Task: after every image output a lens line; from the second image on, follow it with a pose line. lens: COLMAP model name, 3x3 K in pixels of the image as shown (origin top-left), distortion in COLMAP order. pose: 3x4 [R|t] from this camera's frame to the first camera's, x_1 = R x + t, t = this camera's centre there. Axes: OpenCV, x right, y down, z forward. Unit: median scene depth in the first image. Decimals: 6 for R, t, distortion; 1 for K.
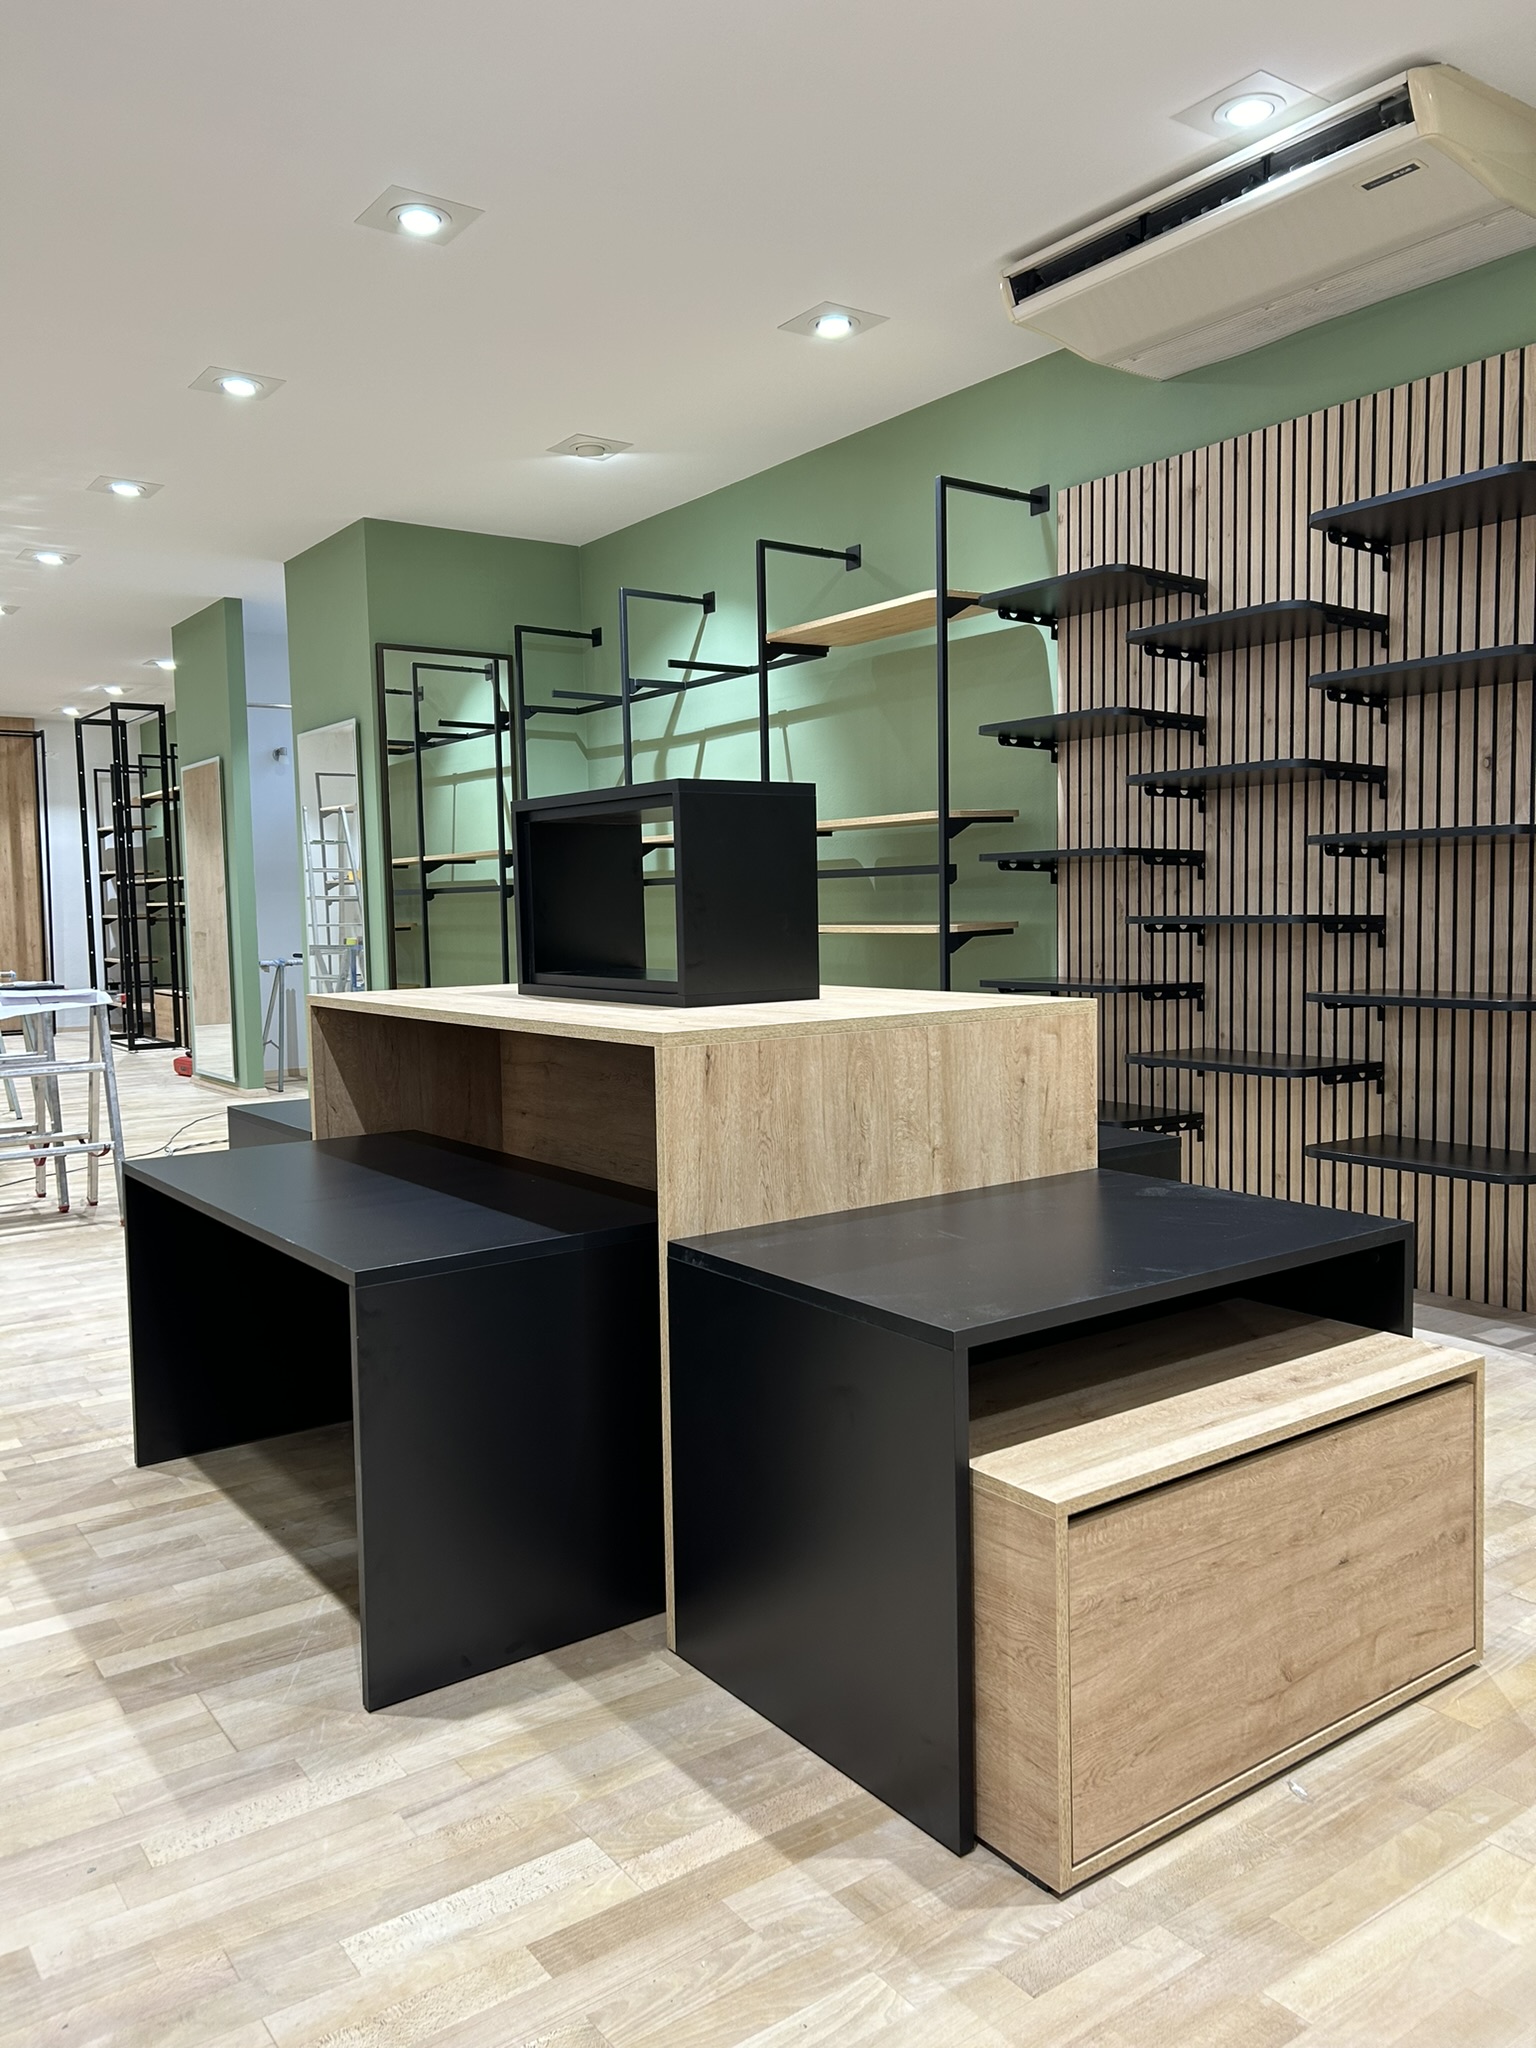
lens RADIAL K [[1535.0, 0, 771.3], [0, 1535.0, 1013.8], [0, 0, 1]] dist [0.071455, -0.097921]
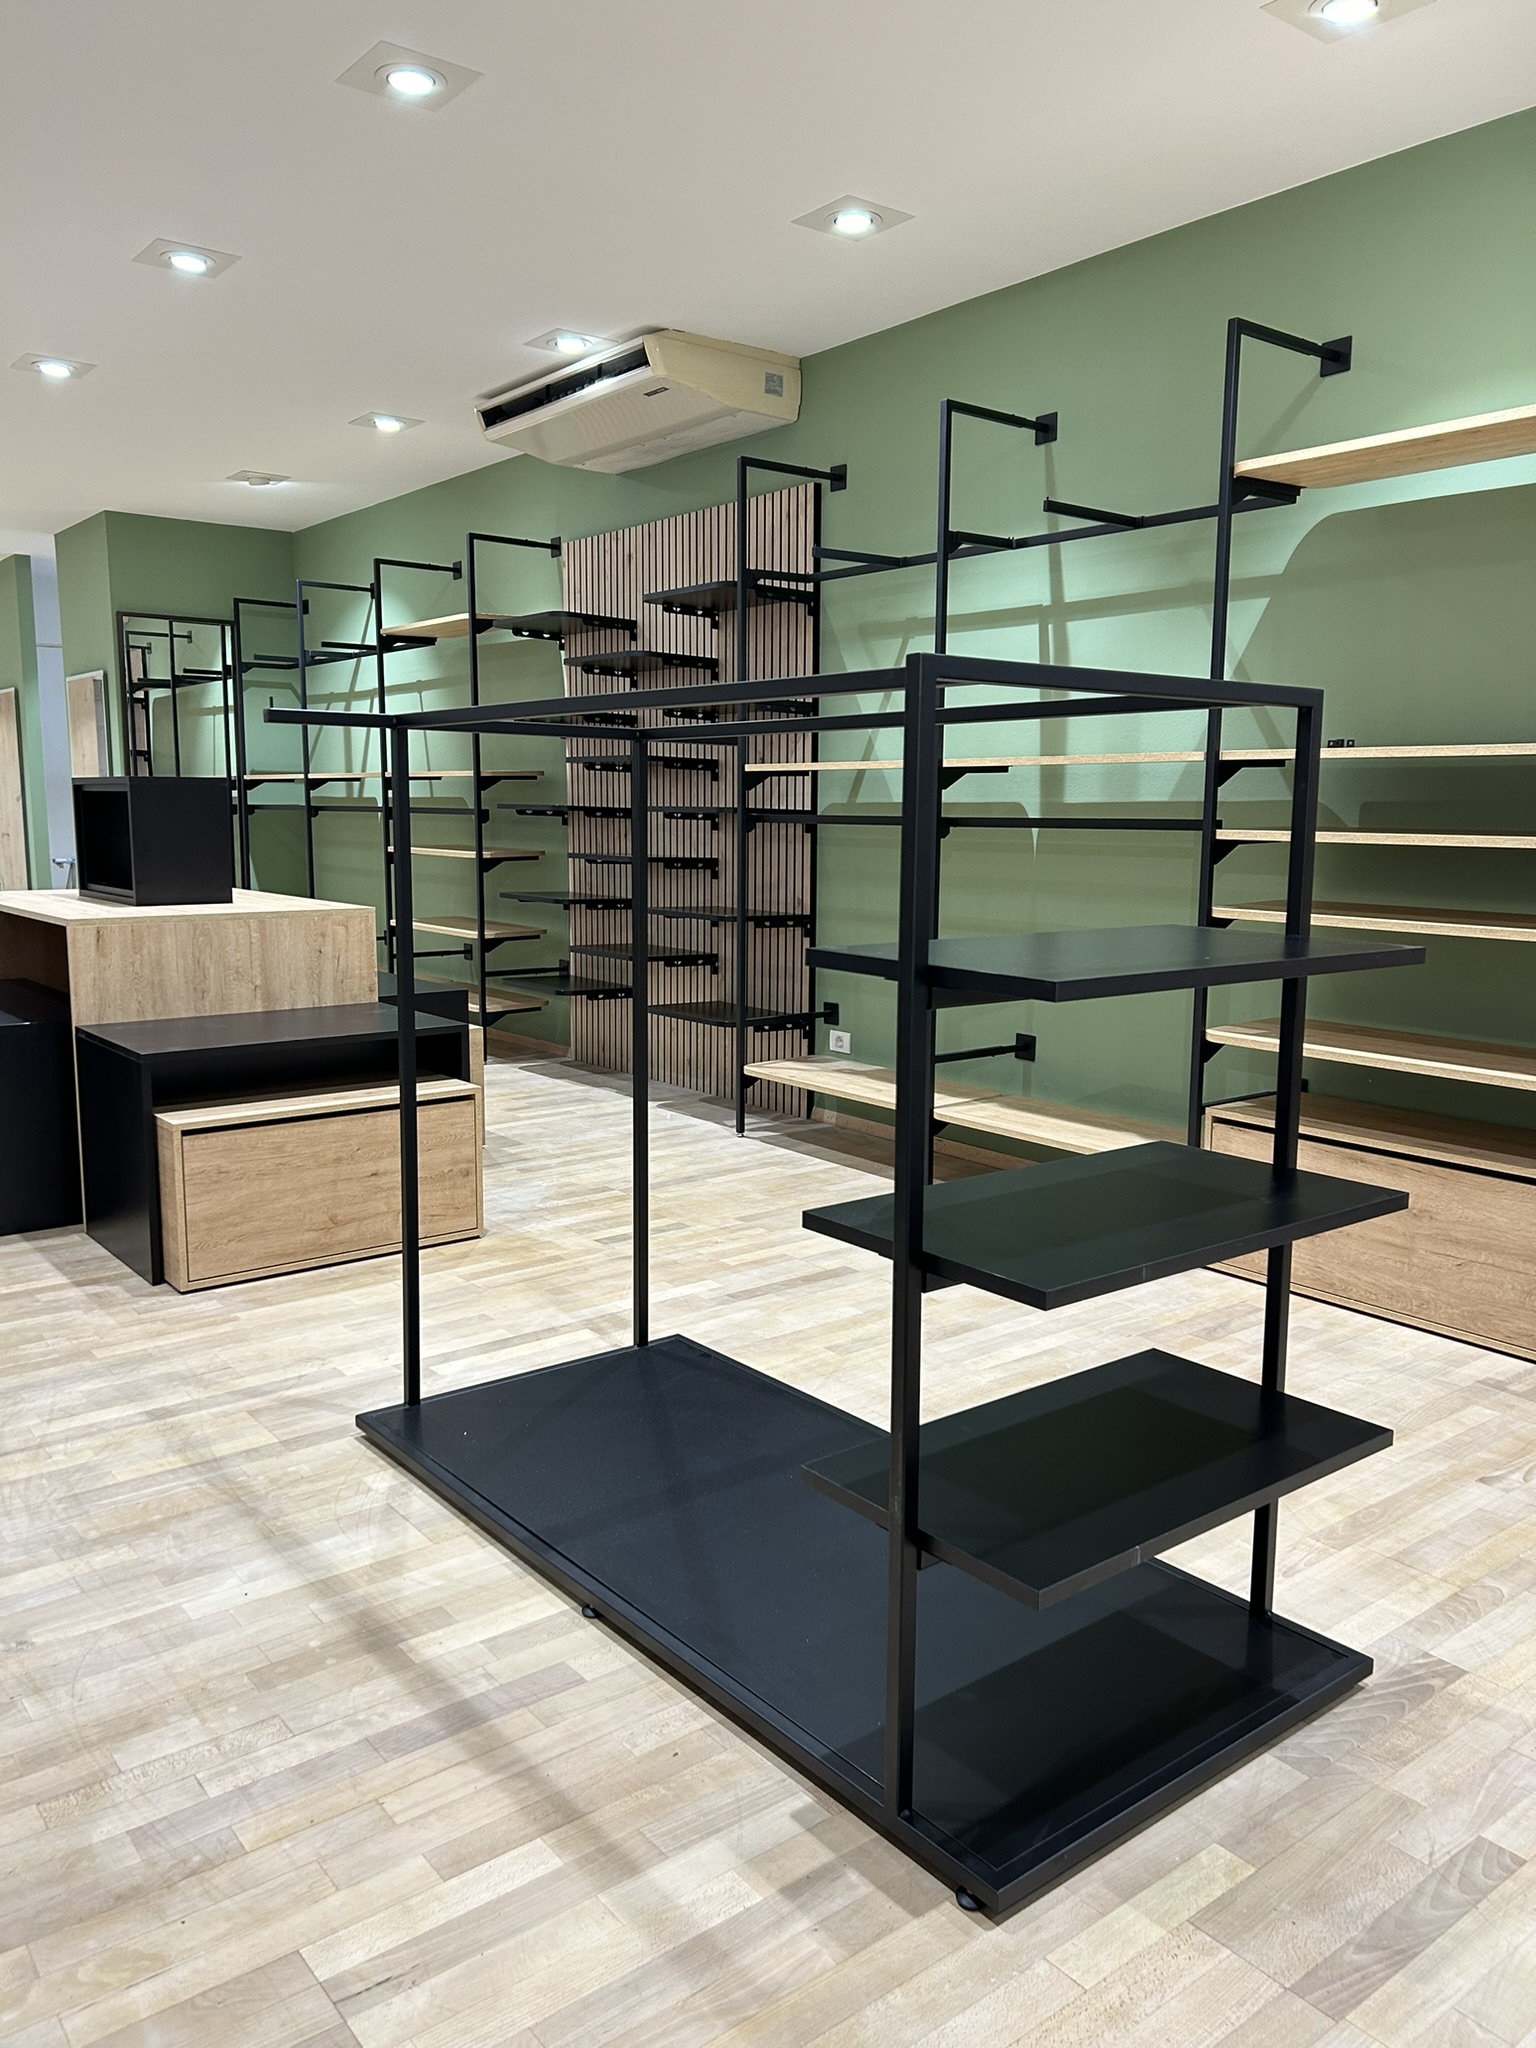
lens RADIAL K [[1547.5, 0, 768.0], [0, 1547.5, 1024.0], [0, 0, 1]] dist [0.057330, -0.083738]
pose [[0.998799, 0.018902, 0.045198, 0.640349], [-0.022036, 0.997312, 0.069881, -0.011807], [-0.043755, -0.070793, 0.996531, -0.901743]]
